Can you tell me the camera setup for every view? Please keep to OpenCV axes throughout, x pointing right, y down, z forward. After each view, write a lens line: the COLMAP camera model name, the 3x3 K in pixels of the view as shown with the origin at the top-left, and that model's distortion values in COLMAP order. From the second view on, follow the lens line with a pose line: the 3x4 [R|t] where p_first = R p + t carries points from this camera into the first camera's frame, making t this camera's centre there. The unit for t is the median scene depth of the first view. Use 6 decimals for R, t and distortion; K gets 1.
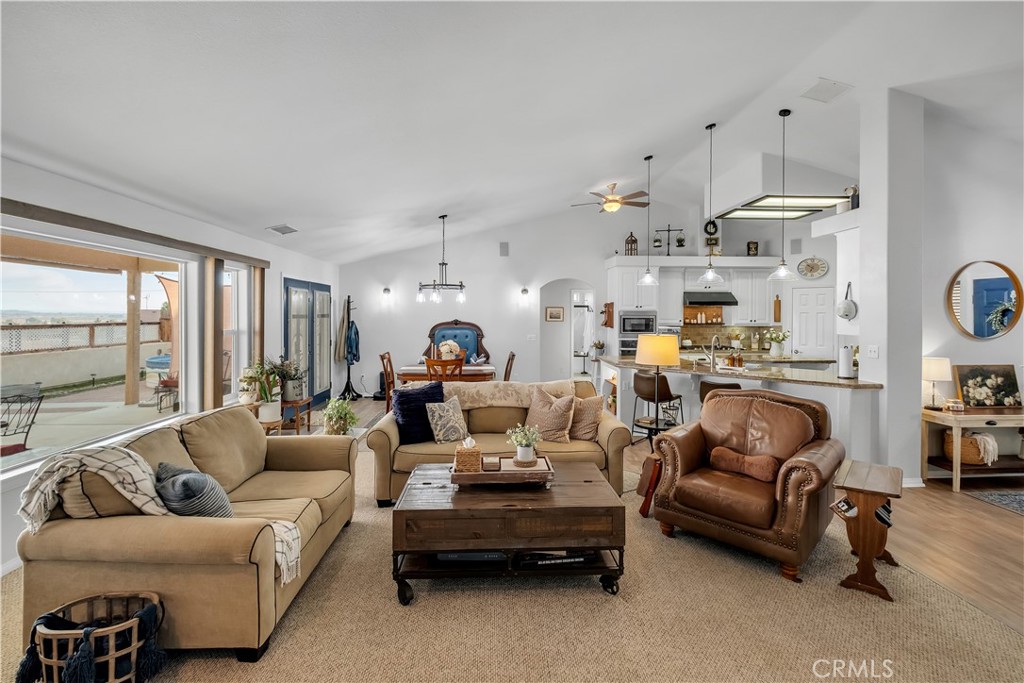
lens RADIAL K [[519.6, 0, 515.3], [0, 519.6, 338.7], [0, 0, 1]] dist [-0.000489, -0.000409]
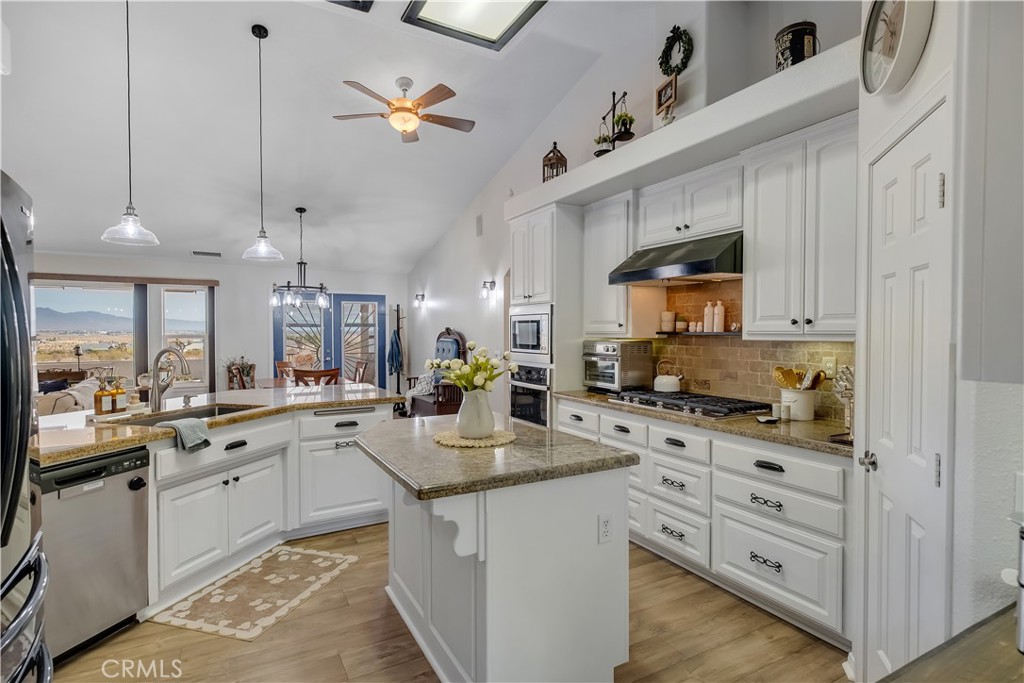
lens RADIAL K [[519.6, 0, 515.3], [0, 519.6, 338.7], [0, 0, 1]] dist [-0.000489, -0.000409]
pose [[0.442933, 0.008919, -0.896510, 0.626824], [-0.033237, 0.999427, -0.006478, -0.019398], [0.895938, 0.032666, 0.442975, 0.746932]]
